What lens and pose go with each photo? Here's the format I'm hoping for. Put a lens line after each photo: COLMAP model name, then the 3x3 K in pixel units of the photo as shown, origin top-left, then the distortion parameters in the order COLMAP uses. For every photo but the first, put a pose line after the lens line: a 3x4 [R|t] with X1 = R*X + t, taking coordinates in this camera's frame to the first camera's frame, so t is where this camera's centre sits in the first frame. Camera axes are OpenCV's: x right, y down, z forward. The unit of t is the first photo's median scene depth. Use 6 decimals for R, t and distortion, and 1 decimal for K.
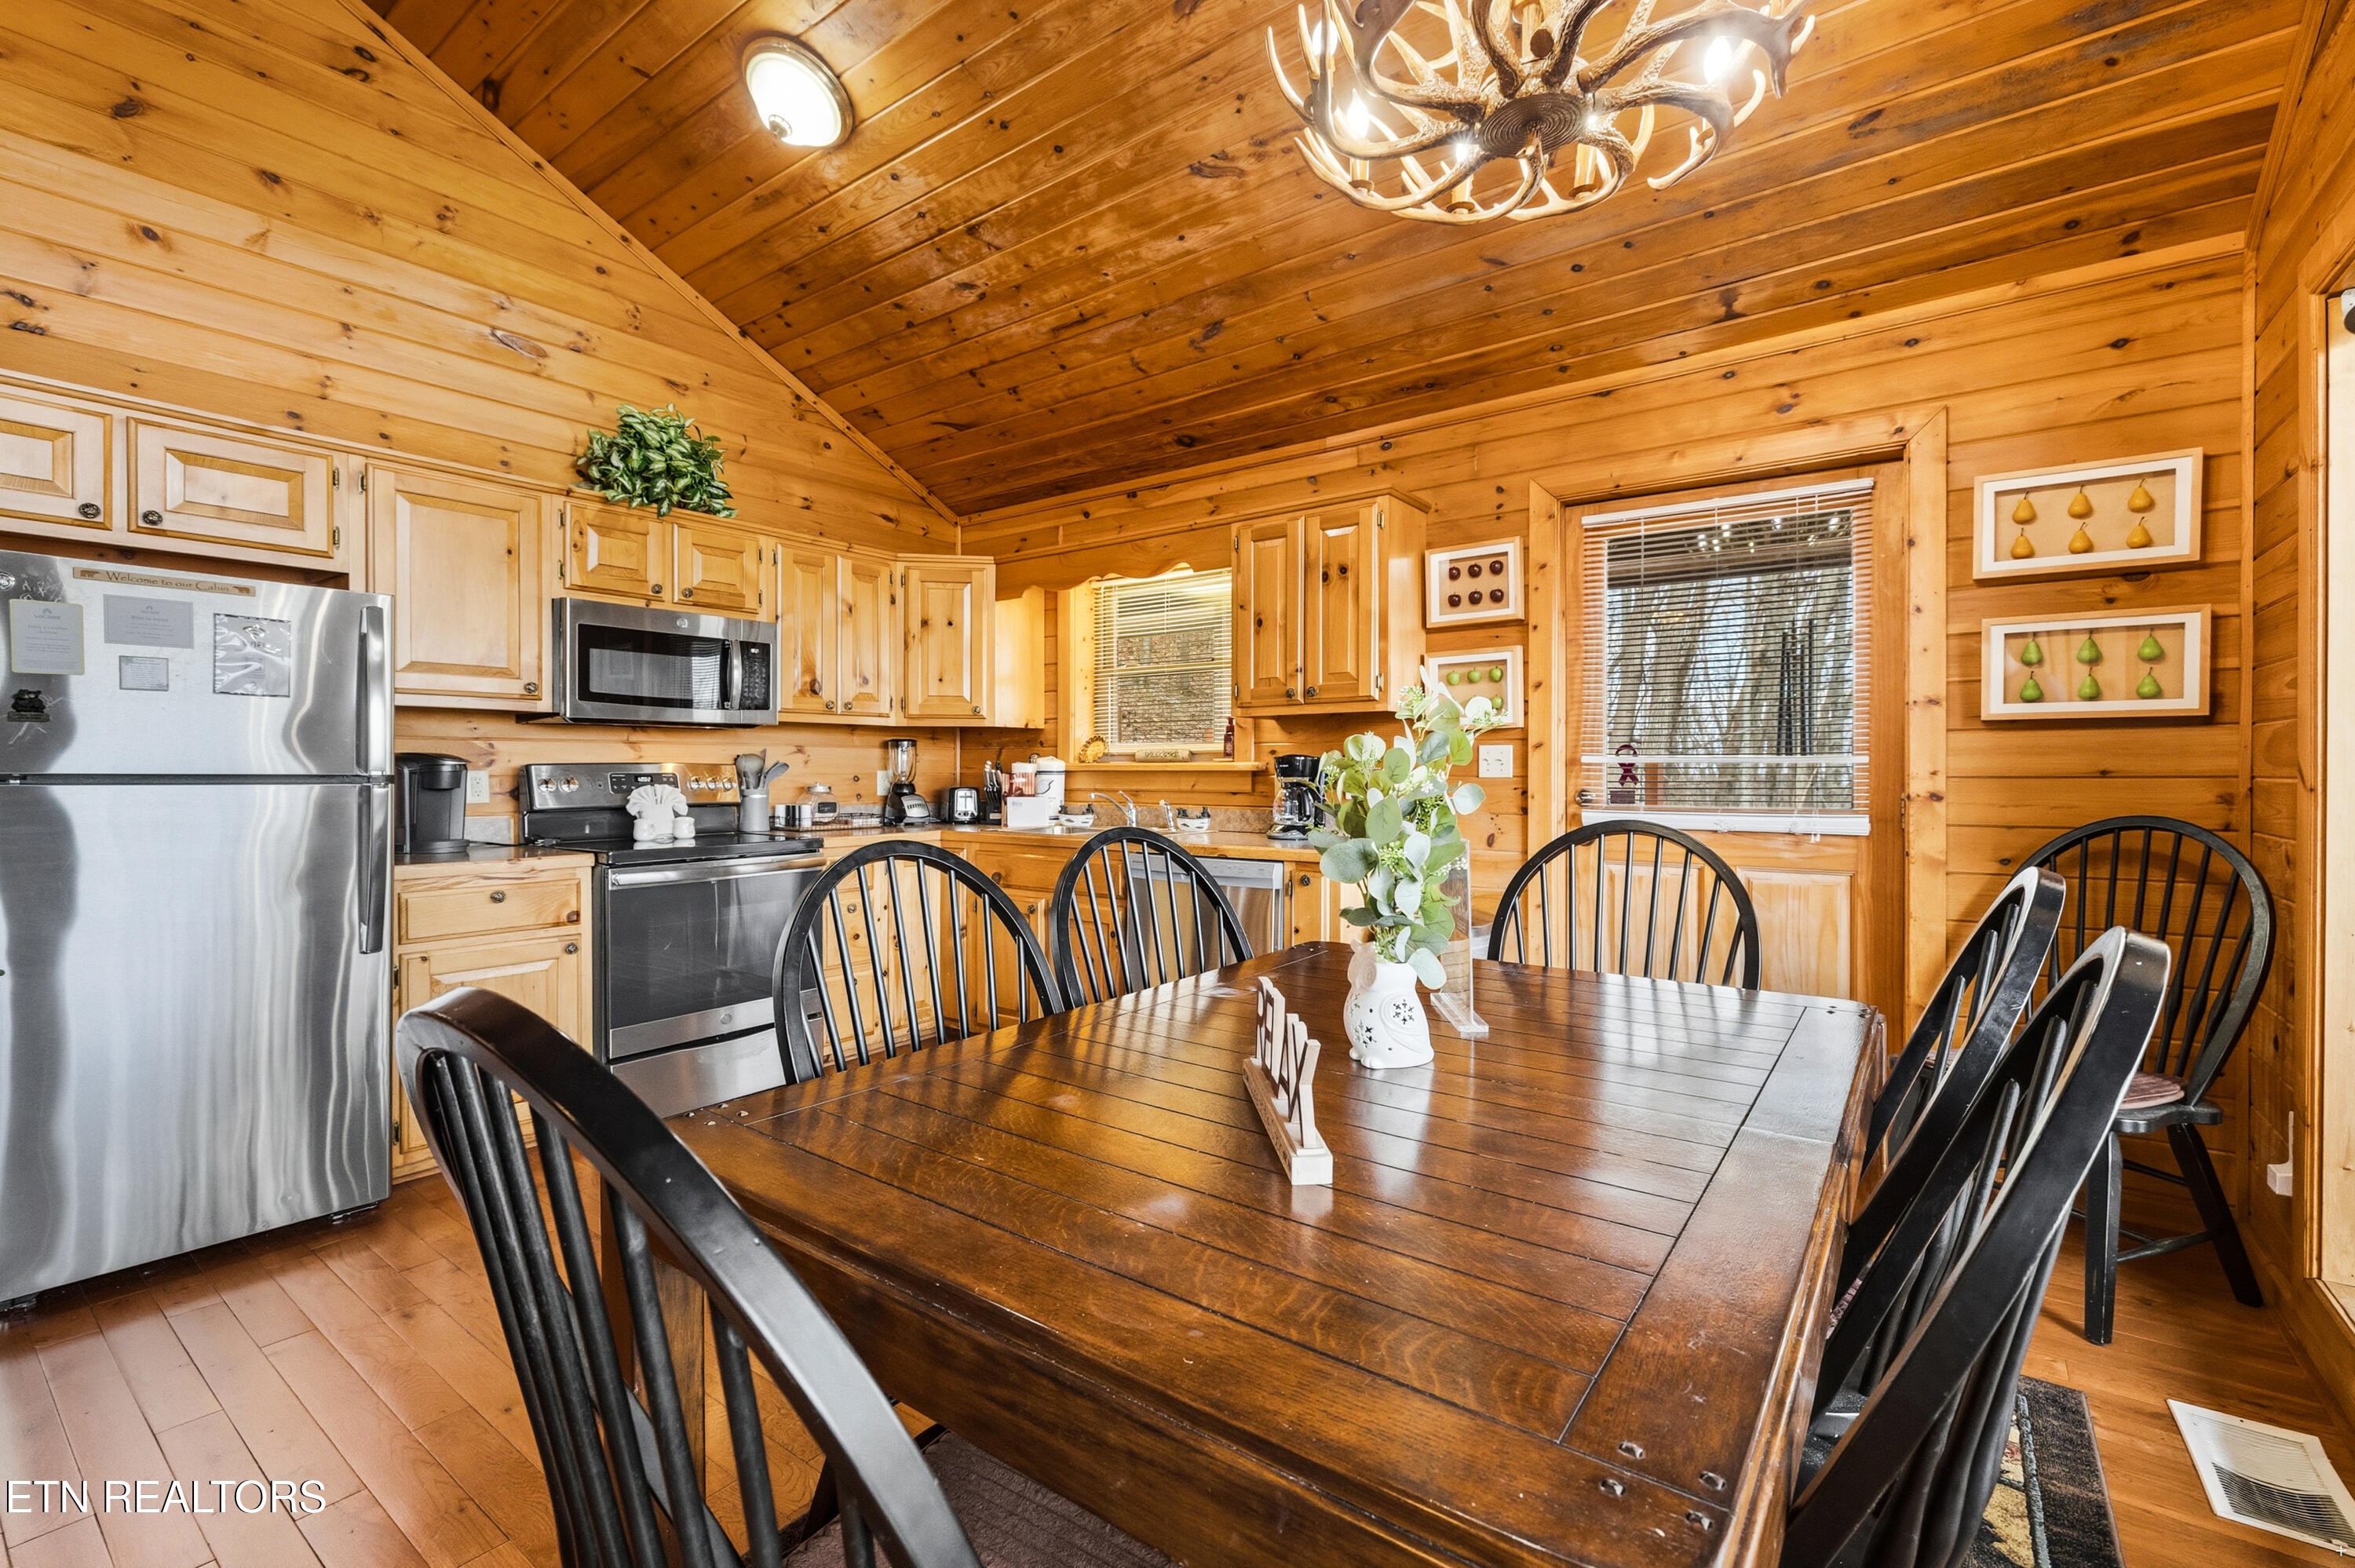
lens RADIAL K [[994.7, 0, 1239.6], [0, 994.7, 775.3], [0, 0, 1]] dist [0.007892, -0.002484]
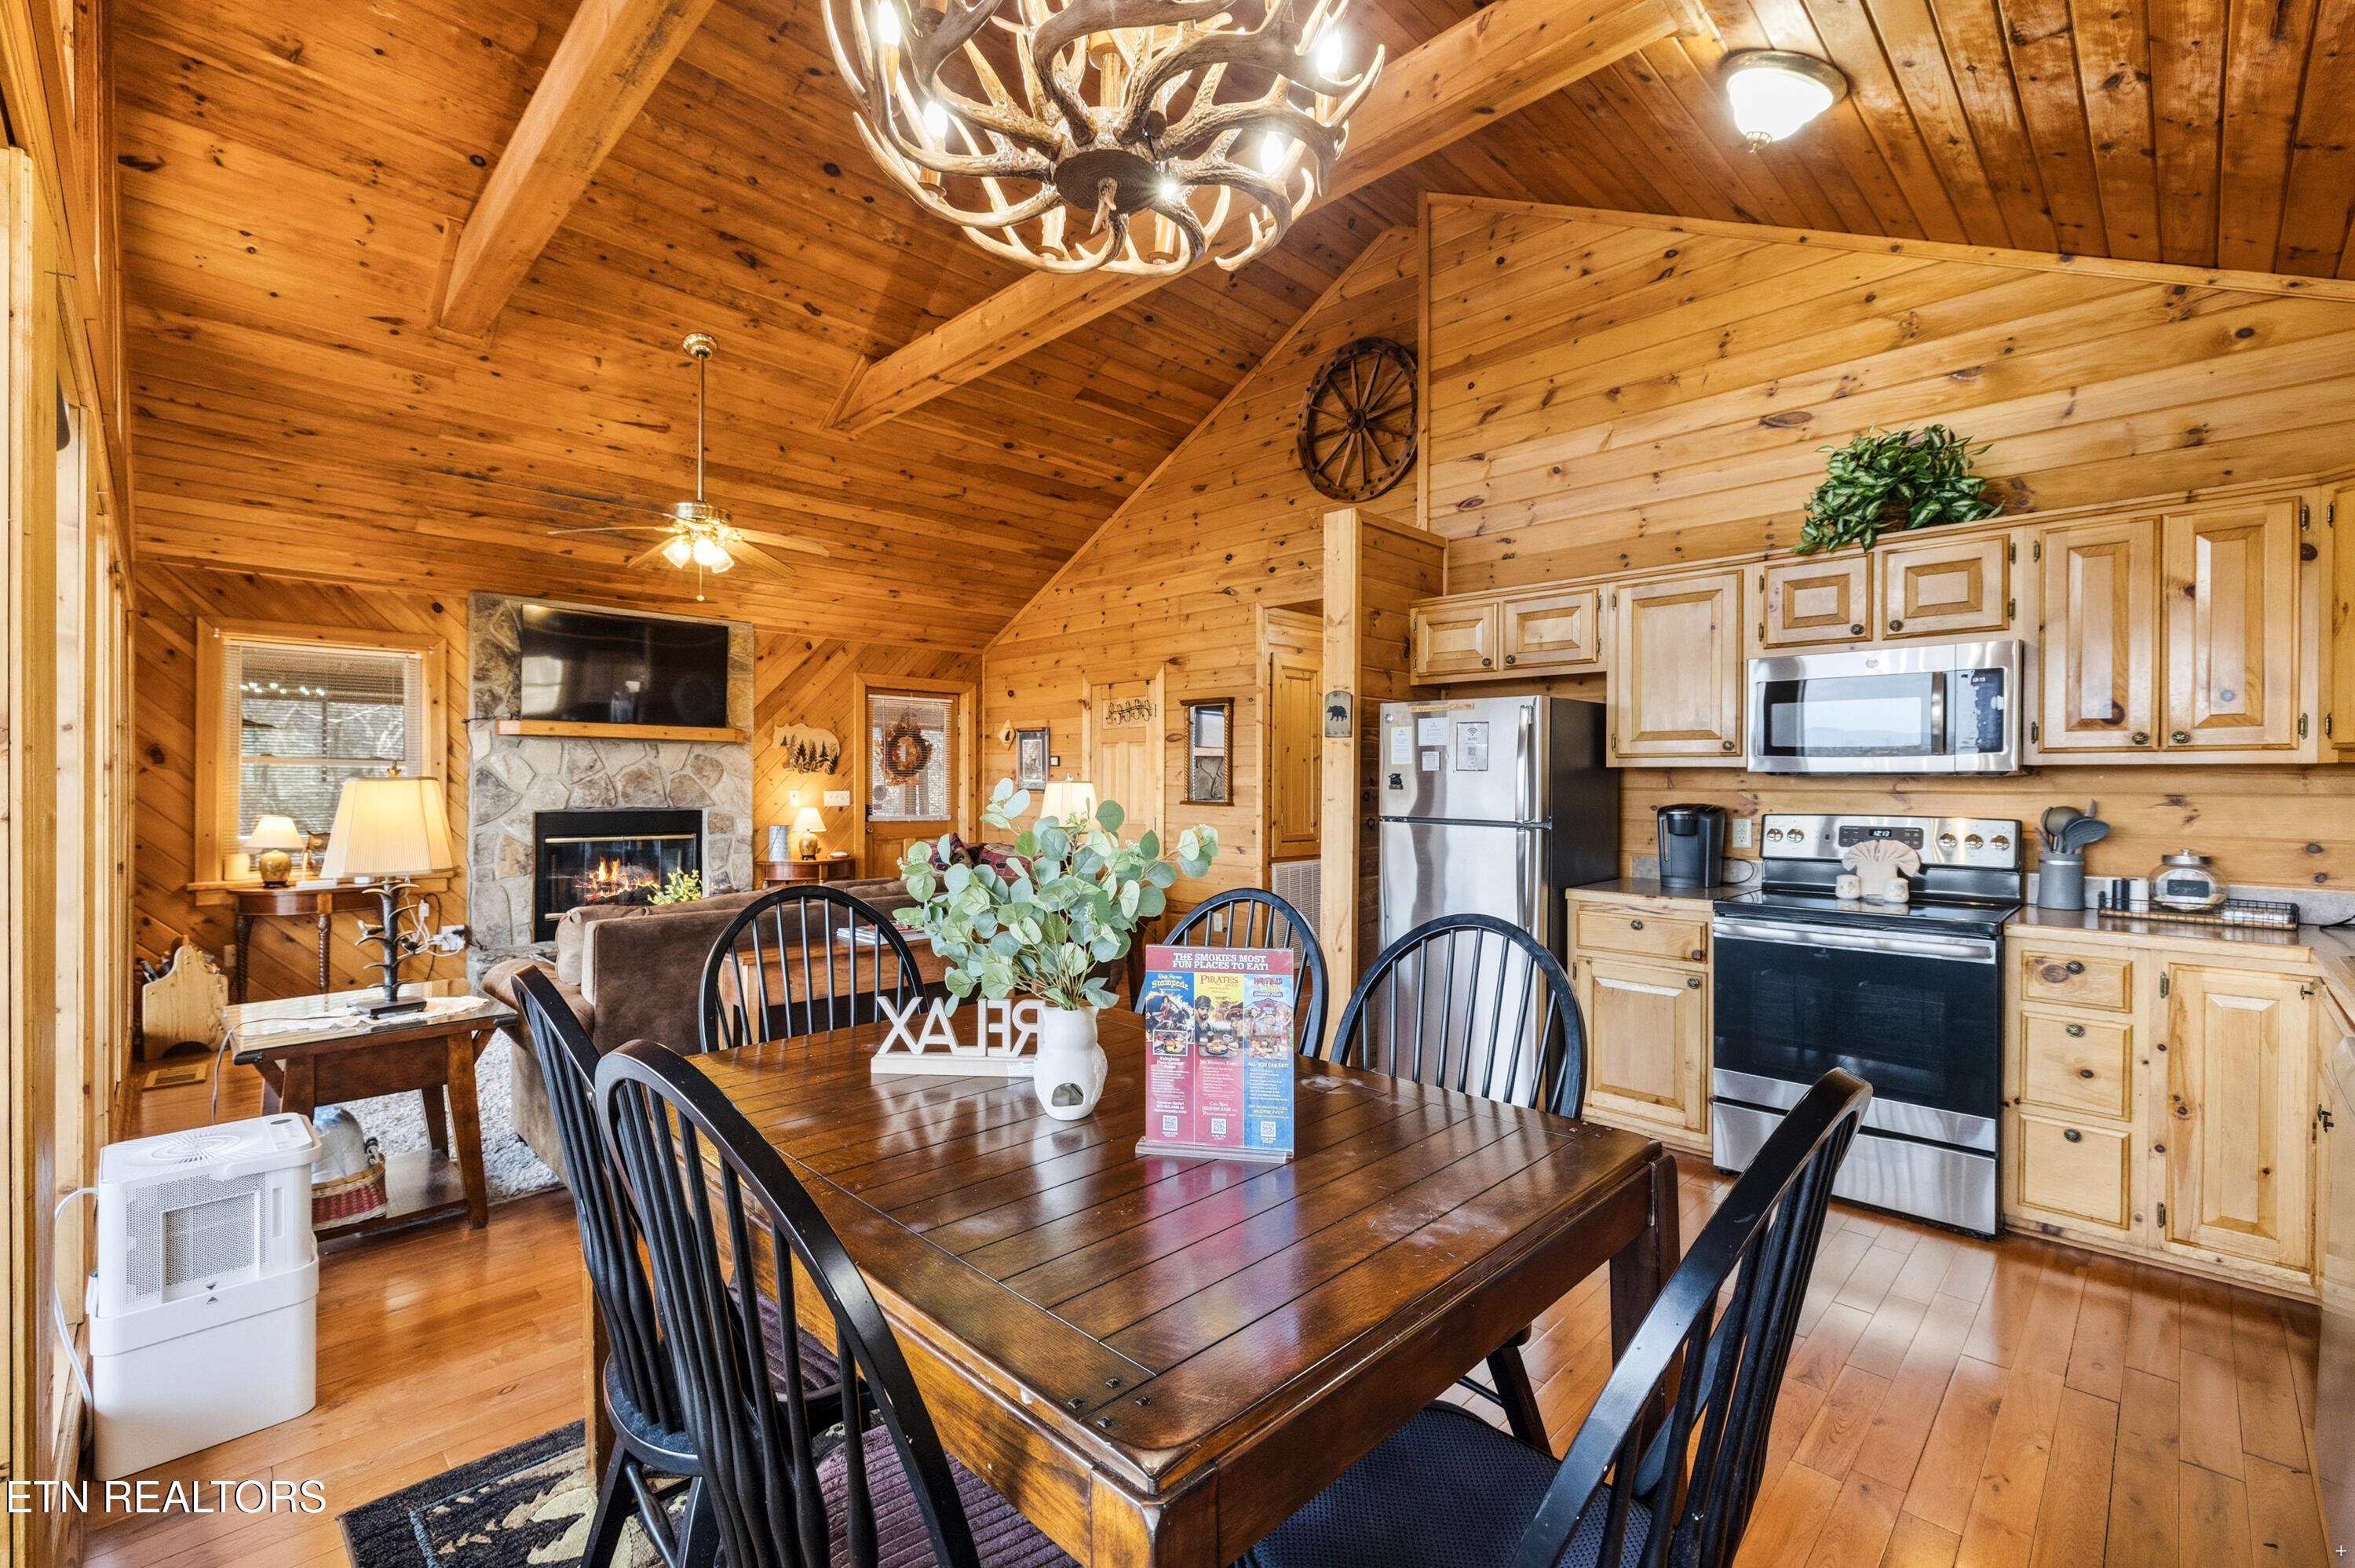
lens RADIAL K [[994.7, 0, 1131.9], [0, 994.7, 788.5], [0, 0, 1]] dist [0.007892, -0.002484]
pose [[-0.197500, 0.009628, -0.980256, 0.459643], [-0.009463, 0.999886, 0.011727, -0.042996], [0.980257, 0.011592, -0.197387, 0.522136]]
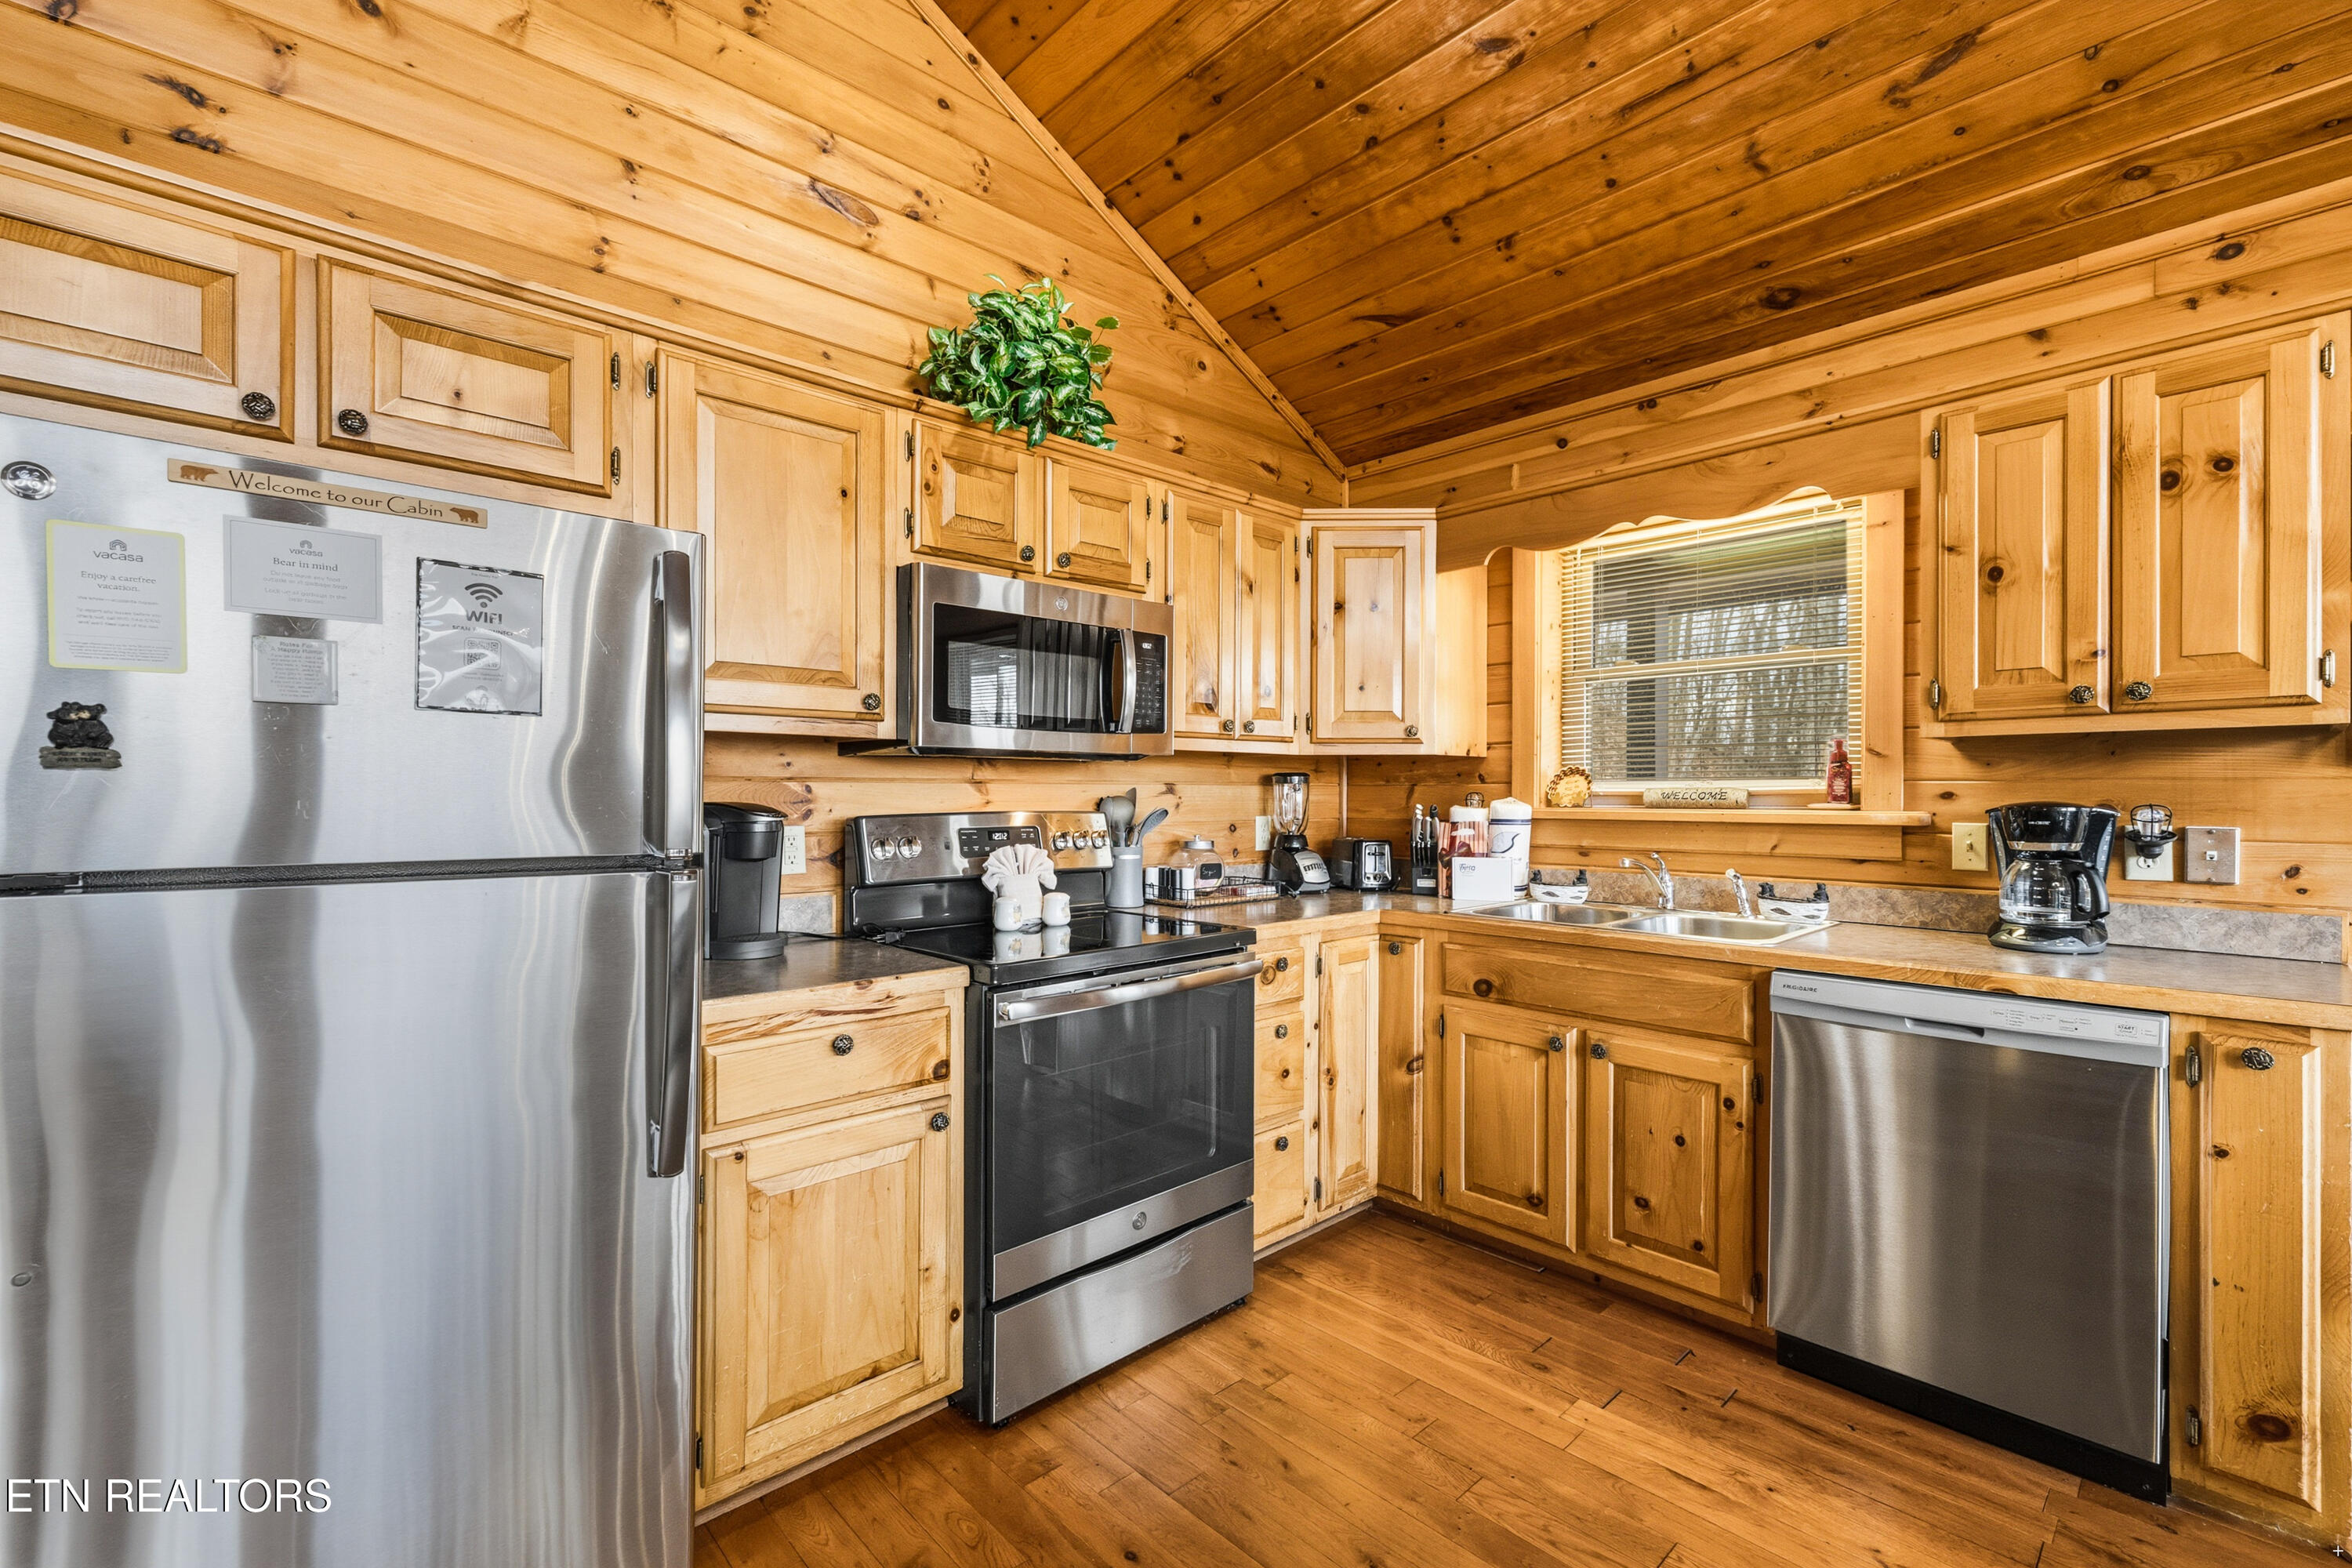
lens RADIAL K [[993.6, 0, 1205.5], [0, 993.6, 793.0], [0, 0, 1]] dist [0.007892, -0.002484]
pose [[0.981320, 0.002585, -0.192367, -0.338212], [-0.003497, 0.999984, -0.004405, -0.023869], [0.192352, 0.004995, 0.981313, 0.369993]]
